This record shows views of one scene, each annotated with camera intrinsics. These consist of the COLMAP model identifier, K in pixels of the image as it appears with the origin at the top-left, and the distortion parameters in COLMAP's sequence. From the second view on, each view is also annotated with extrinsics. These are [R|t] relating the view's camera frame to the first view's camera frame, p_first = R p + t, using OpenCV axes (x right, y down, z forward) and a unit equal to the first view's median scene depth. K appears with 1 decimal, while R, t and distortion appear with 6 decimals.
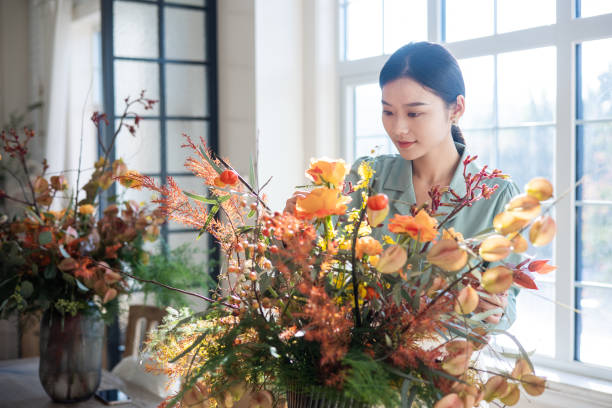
lens RADIAL K [[913.2, 0, 306.0], [0, 913.2, 204.0], [0, 0, 1]] dist [0.024133, 0.007673]
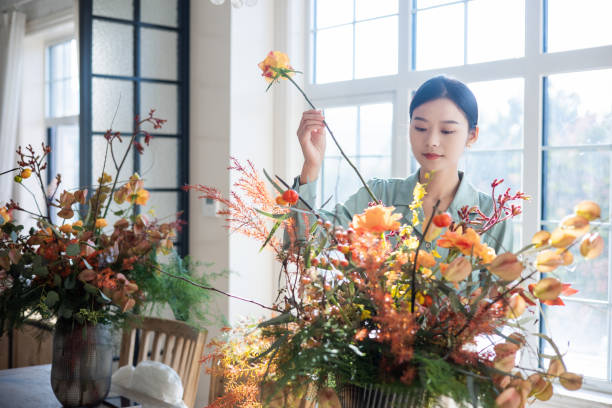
lens RADIAL K [[913.2, 0, 306.0], [0, 913.2, 204.0], [0, 0, 1]] dist [0.024133, 0.007673]
pose [[0.994785, 0.014027, 0.101026, -0.118854], [-0.012204, 0.999752, -0.018635, 0.000867], [-0.101262, 0.017305, 0.994709, -0.065794]]
